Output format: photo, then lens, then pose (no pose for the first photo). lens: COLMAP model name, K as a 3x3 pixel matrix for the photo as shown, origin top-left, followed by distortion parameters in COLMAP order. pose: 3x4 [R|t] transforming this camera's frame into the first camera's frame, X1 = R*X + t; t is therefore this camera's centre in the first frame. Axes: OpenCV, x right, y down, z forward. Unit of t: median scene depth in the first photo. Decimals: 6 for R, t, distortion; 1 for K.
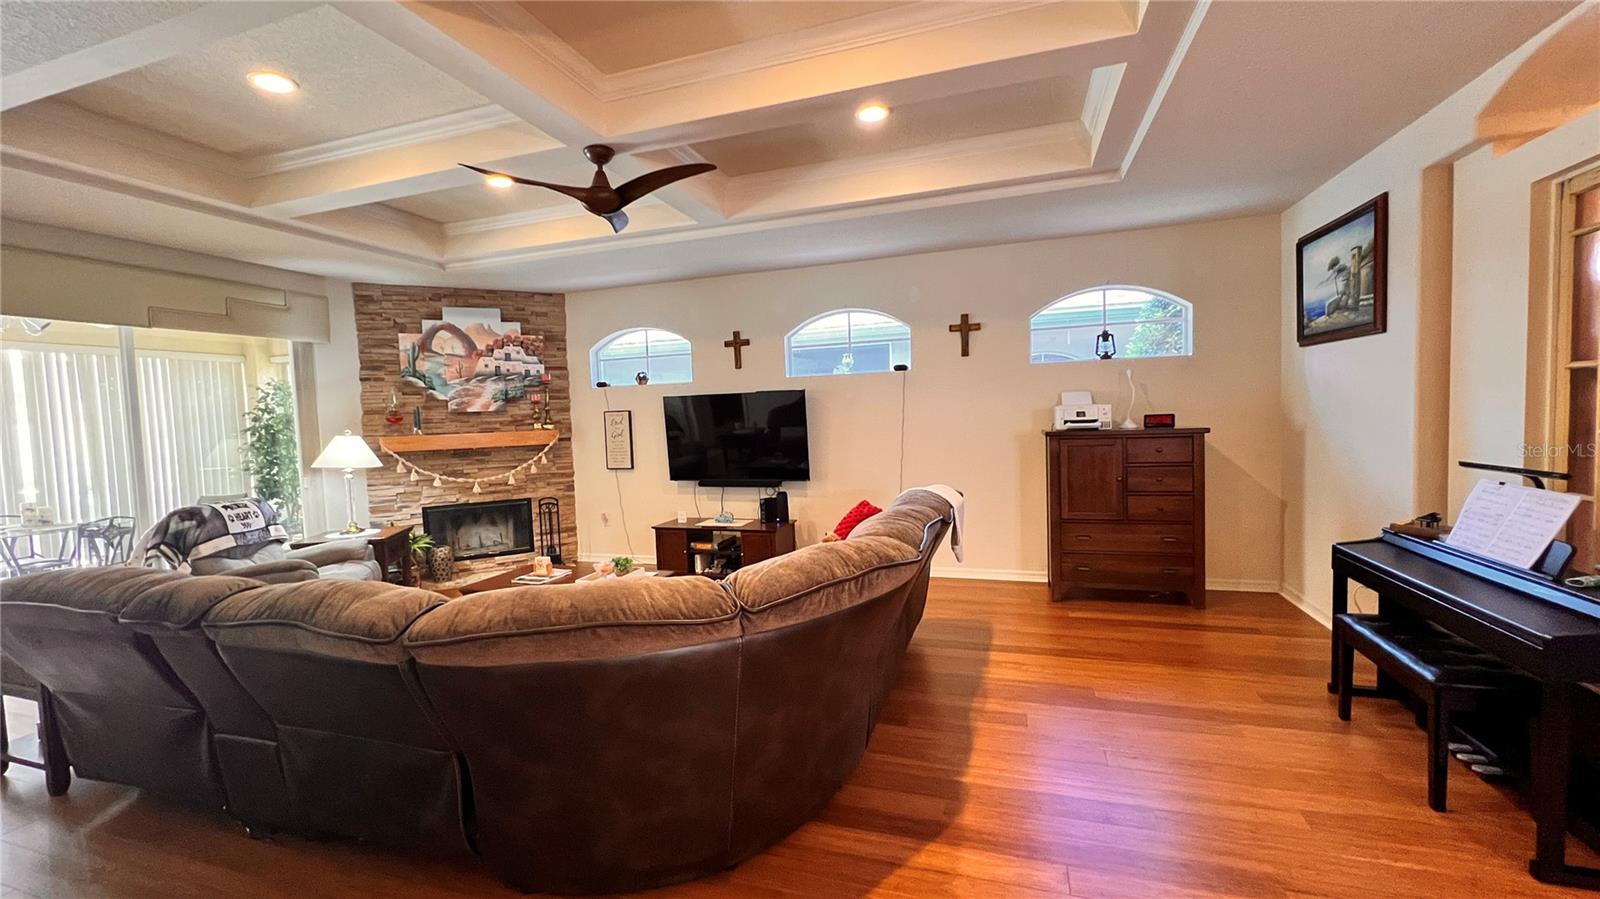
lens RADIAL K [[642.8, 0, 796.9], [0, 642.8, 442.3], [0, 0, 1]] dist [0.003455, -0.000187]
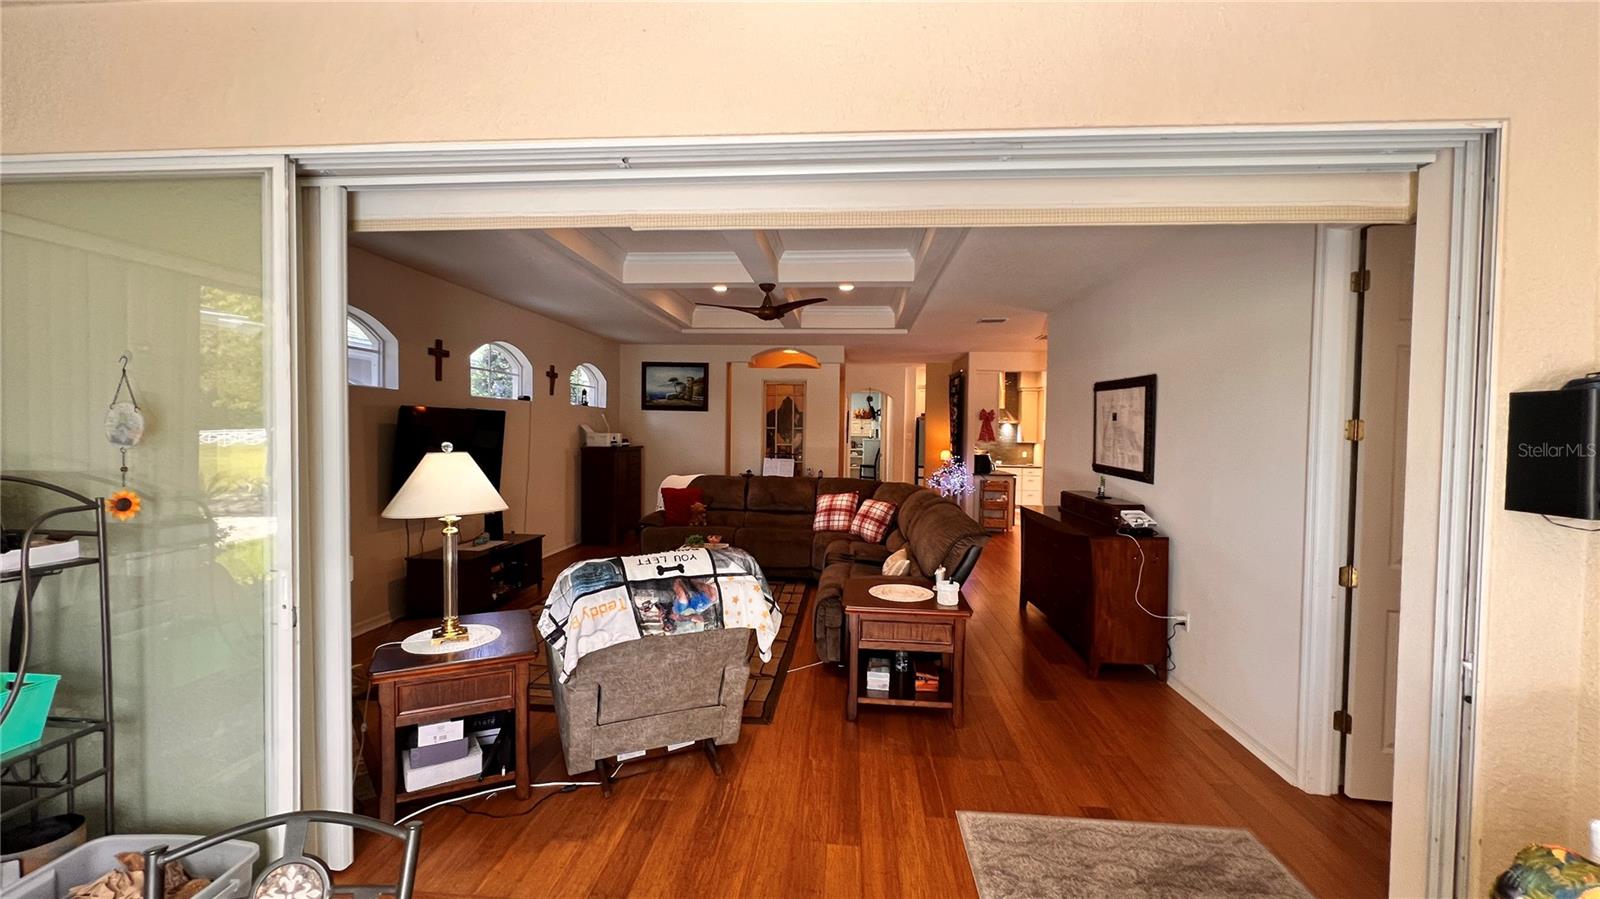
lens RADIAL K [[641.7, 0, 799.0], [0, 641.7, 451.0], [0, 0, 1]] dist [-0.002905, 0.000582]
pose [[-0.234711, -0.000314, 0.972065, -1.215656], [0.037882, 0.999237, 0.009469, -0.008301], [-0.971327, 0.039046, -0.234520, 0.820066]]
